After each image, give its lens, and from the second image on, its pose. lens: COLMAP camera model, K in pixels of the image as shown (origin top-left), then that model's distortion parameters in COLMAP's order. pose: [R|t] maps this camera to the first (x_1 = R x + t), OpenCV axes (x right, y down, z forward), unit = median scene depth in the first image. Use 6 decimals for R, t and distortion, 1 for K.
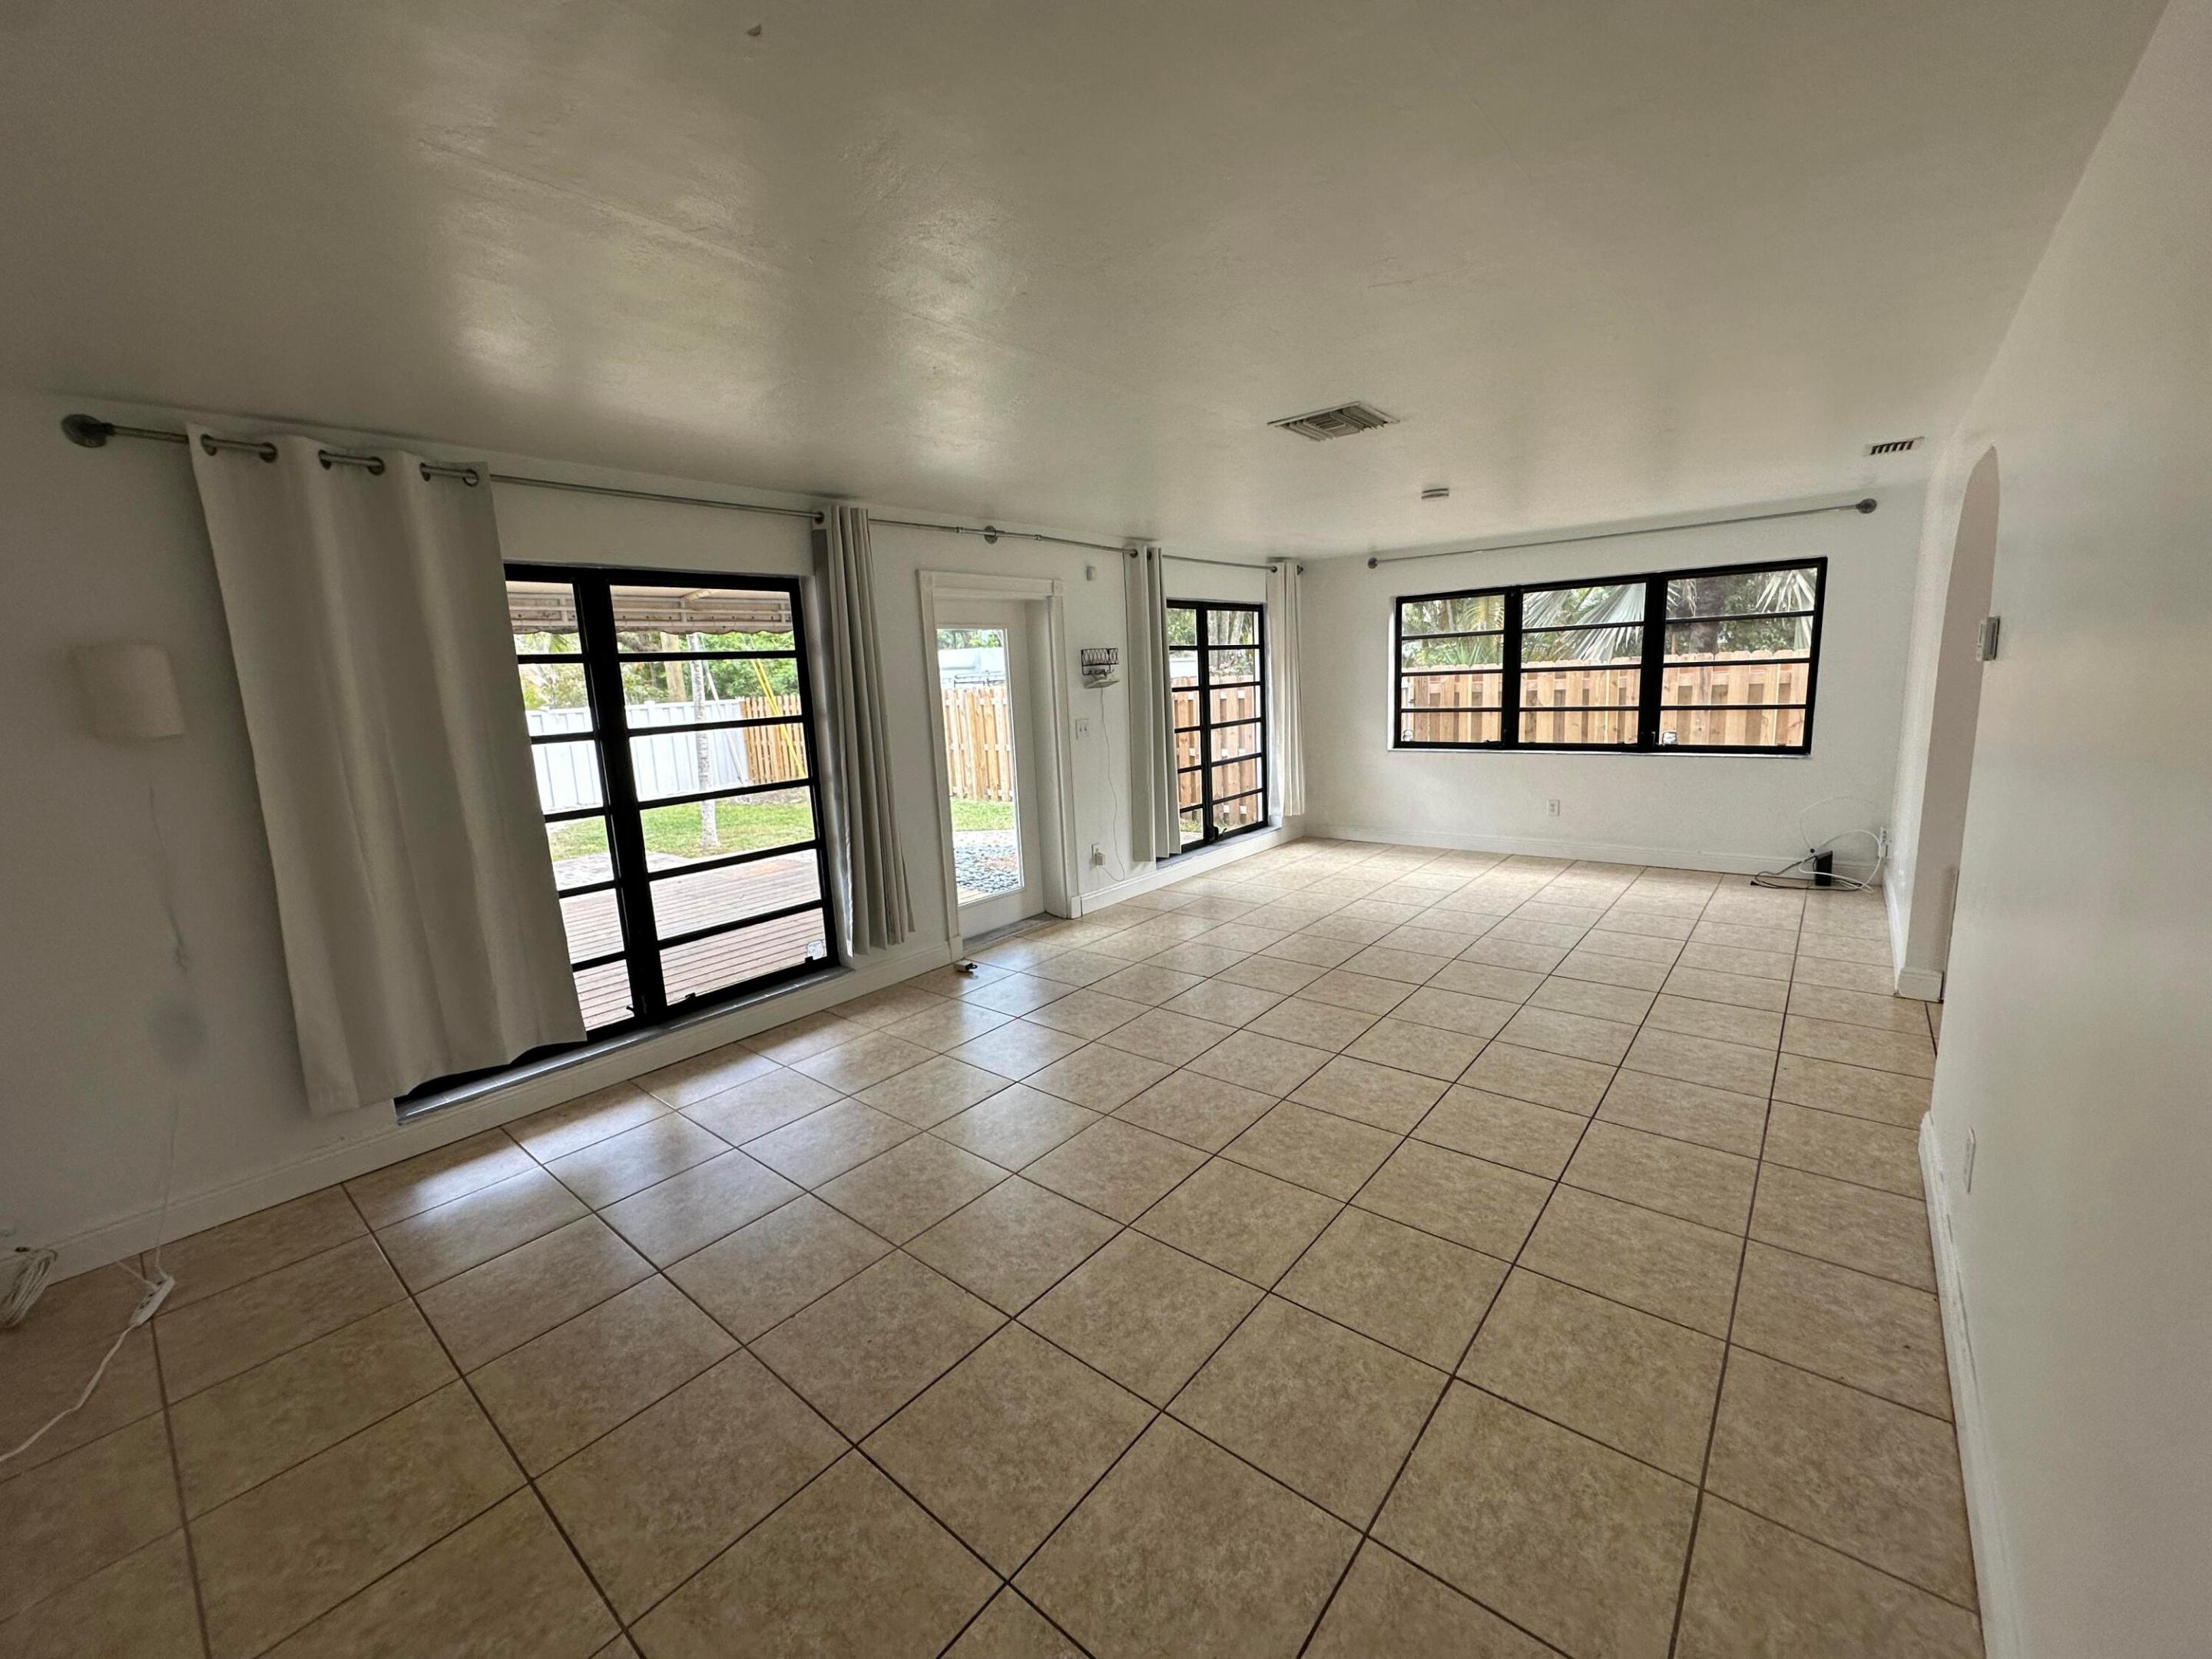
lens RADIAL K [[877.9, 0, 1106.6], [0, 877.9, 823.4], [0, 0, 1]] dist [-0.006731, 0.001784]
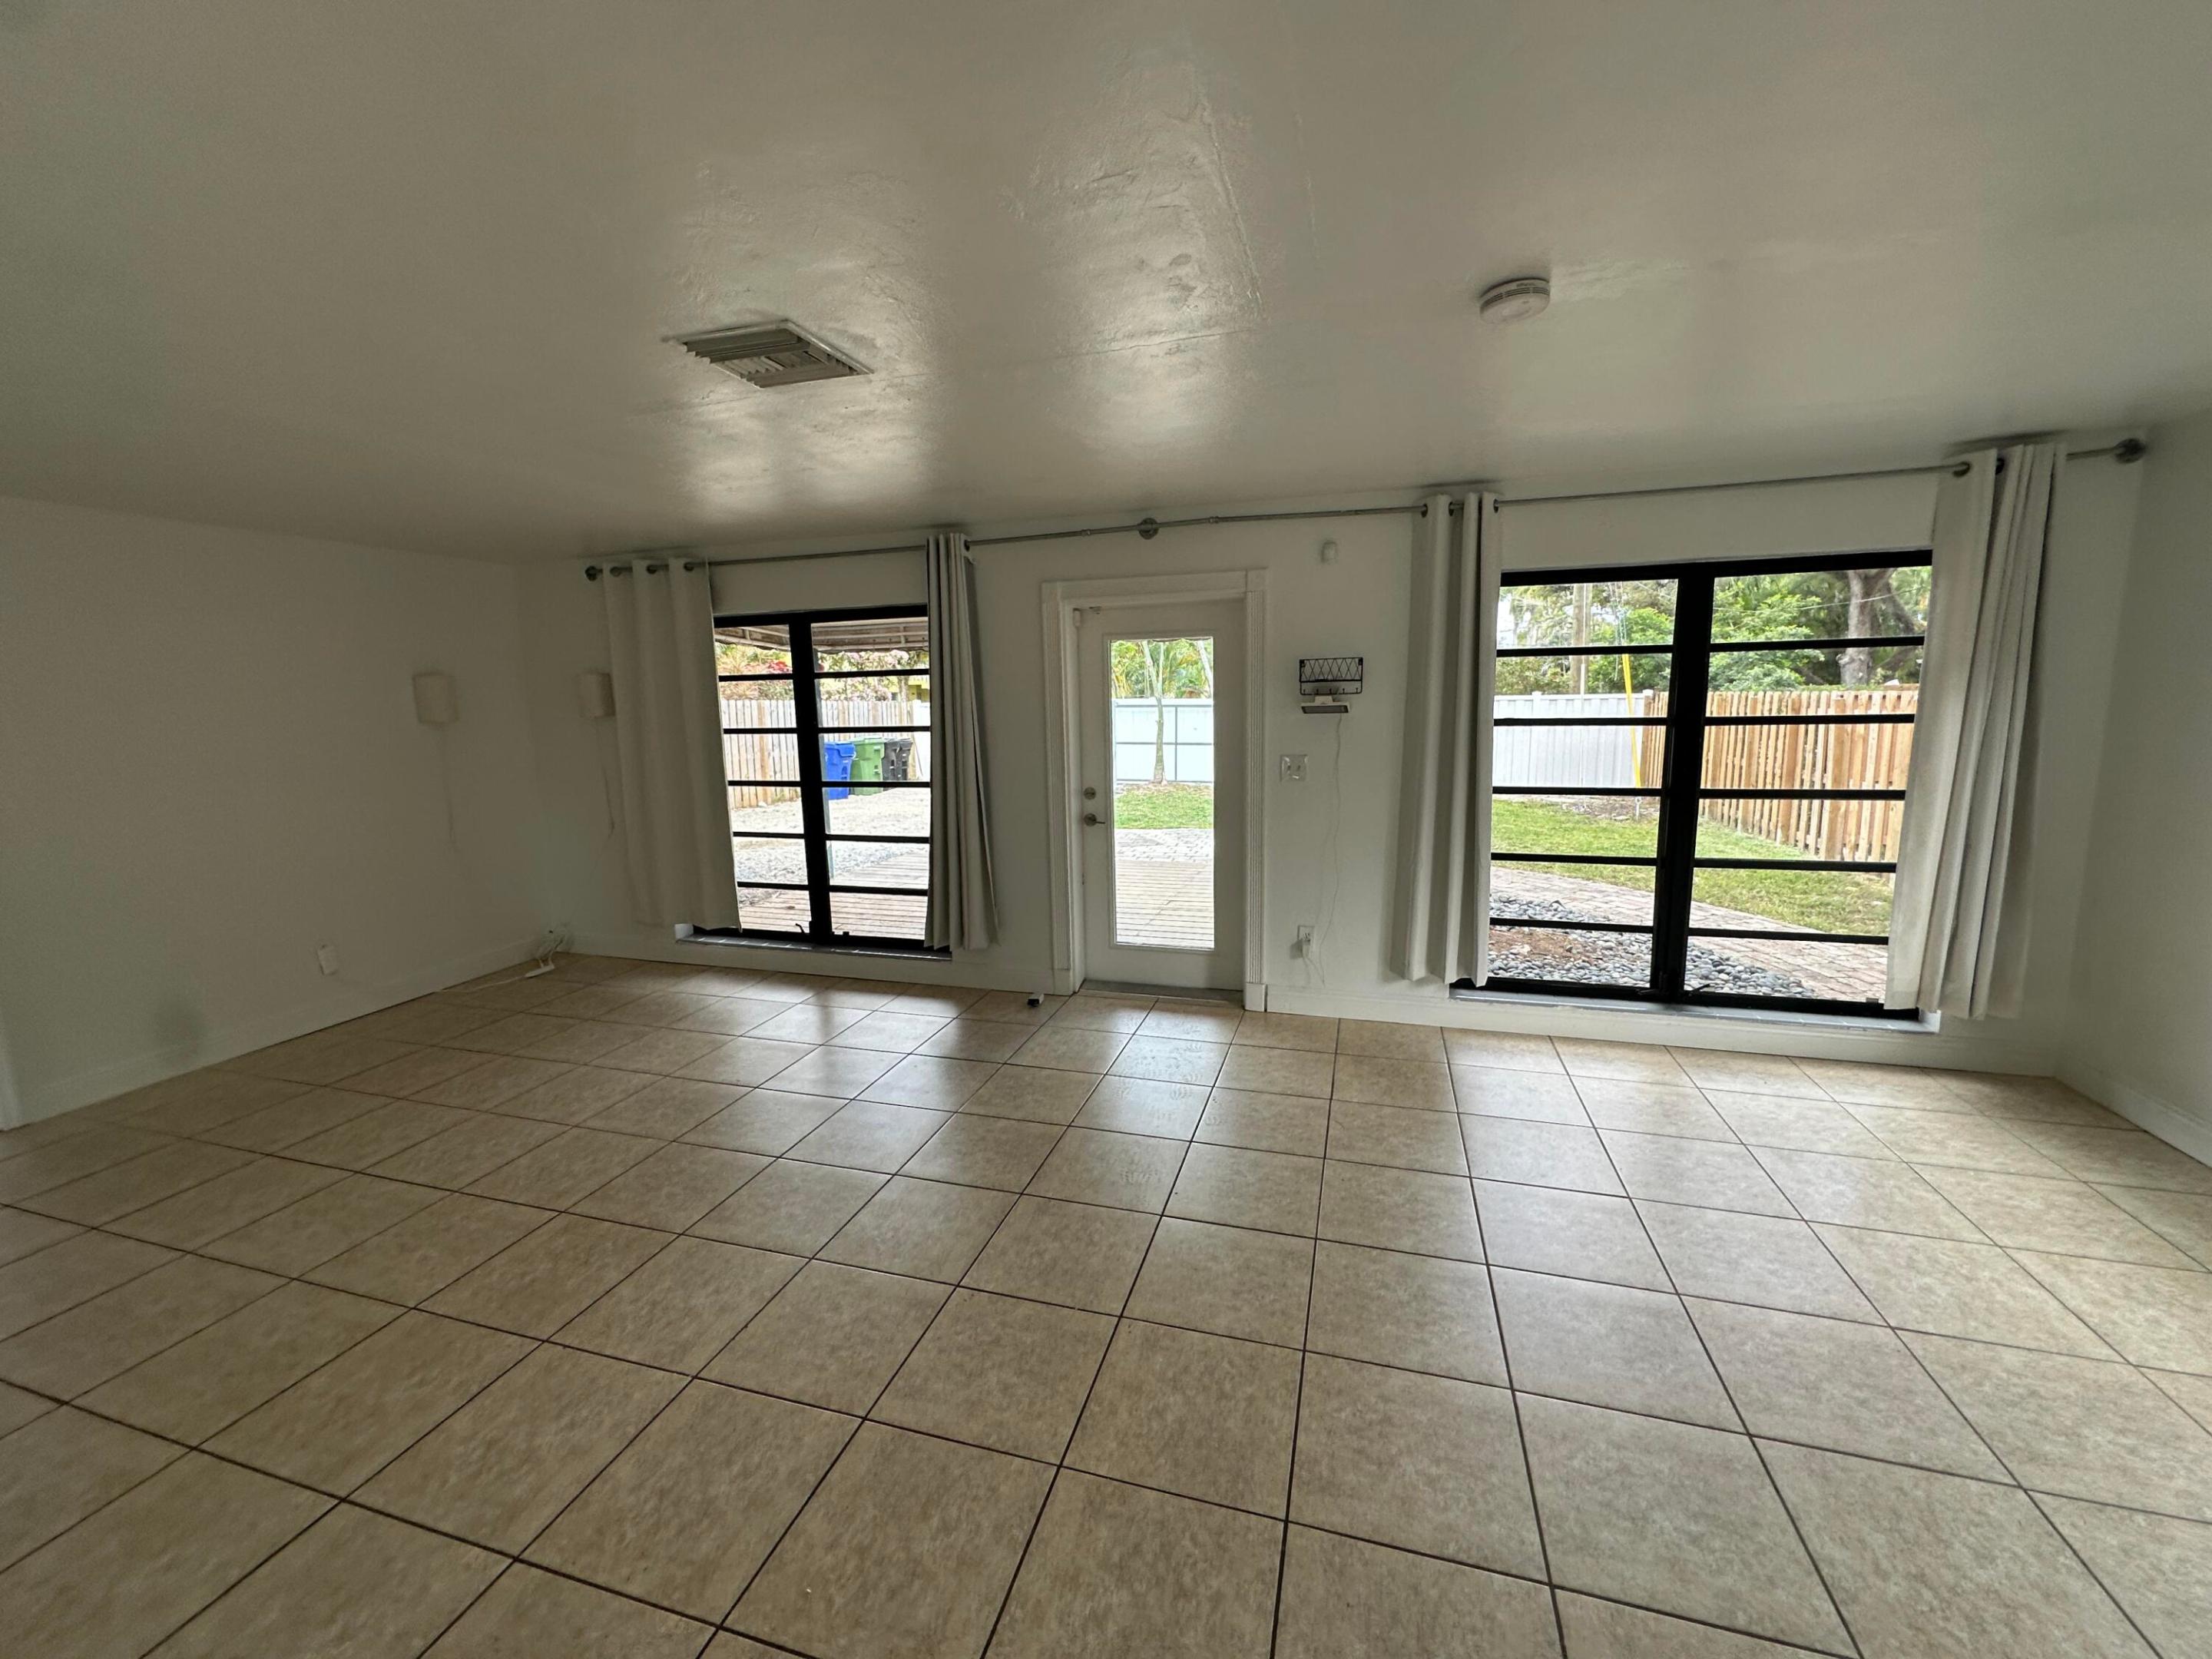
lens RADIAL K [[877.9, 0, 1103.1], [0, 877.9, 821.6], [0, 0, 1]] dist [-0.006731, 0.001784]
pose [[0.394409, 0.169792, -0.903112, 0.754911], [-0.152329, 0.981265, 0.117960, -0.163062], [0.906222, 0.091045, 0.412884, 0.718609]]
